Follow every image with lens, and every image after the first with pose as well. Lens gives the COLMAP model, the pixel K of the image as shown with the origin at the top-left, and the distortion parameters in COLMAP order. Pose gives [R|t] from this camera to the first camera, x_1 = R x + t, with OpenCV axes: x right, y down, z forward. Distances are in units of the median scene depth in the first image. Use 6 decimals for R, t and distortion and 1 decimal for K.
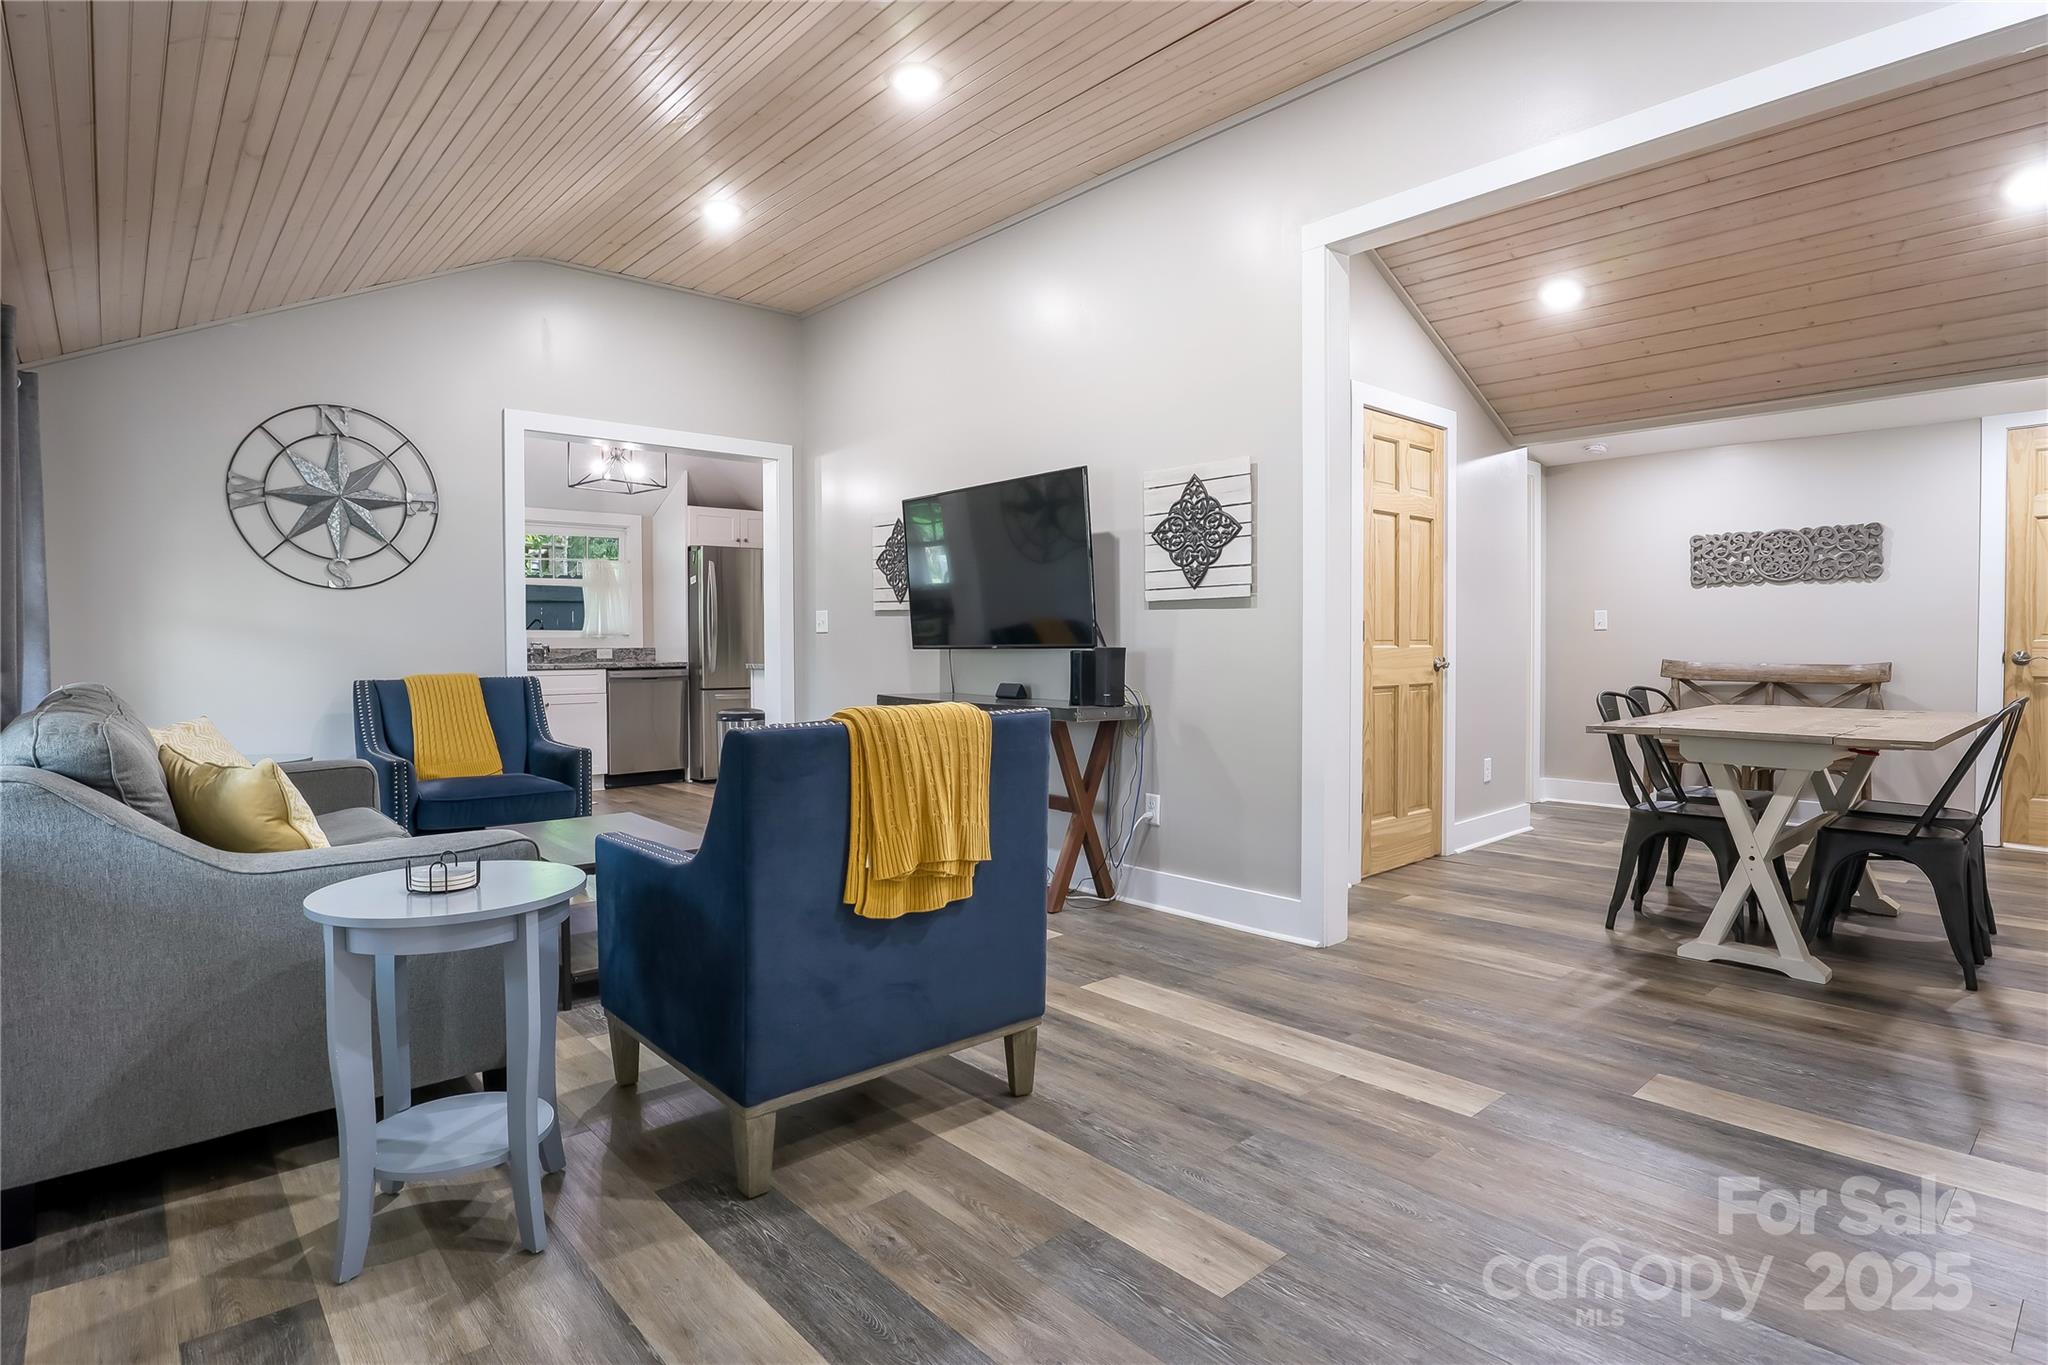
lens RADIAL K [[1049.6, 0, 1024.0], [0, 1049.6, 671.2], [0, 0, 1]] dist [-0.047677, 0.014888]
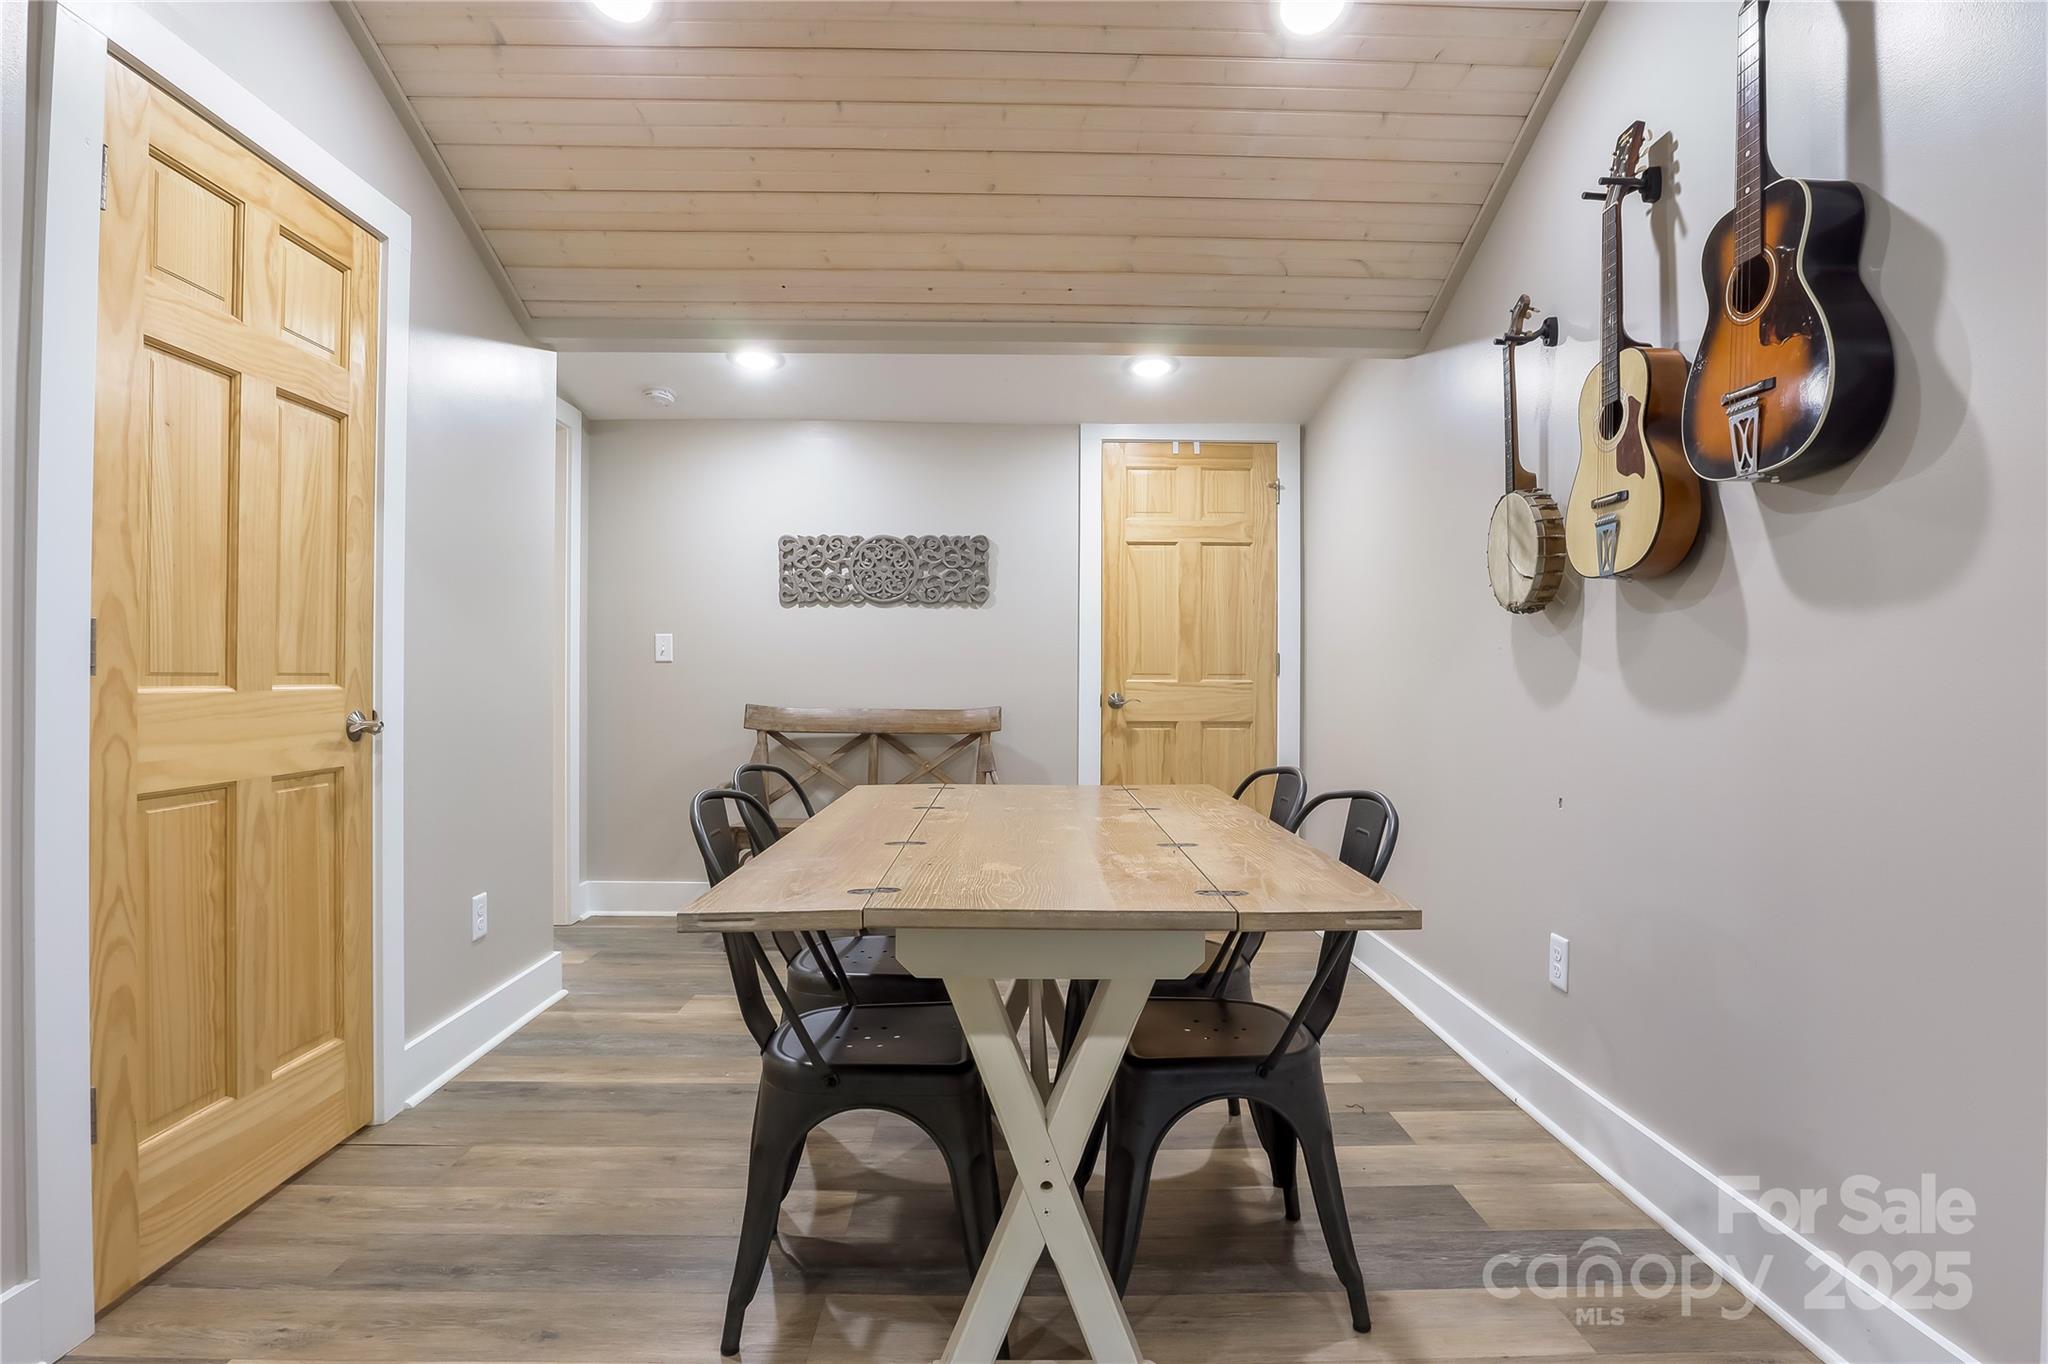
lens RADIAL K [[1049.6, 0, 1024.0], [0, 1049.6, 670.7], [0, 0, 1]] dist [-0.047677, 0.014888]
pose [[0.654223, 0.012530, 0.756198, 0.224716], [0.013637, 0.999505, -0.028360, -0.013232], [-0.756179, 0.028866, 0.653728, 0.434491]]
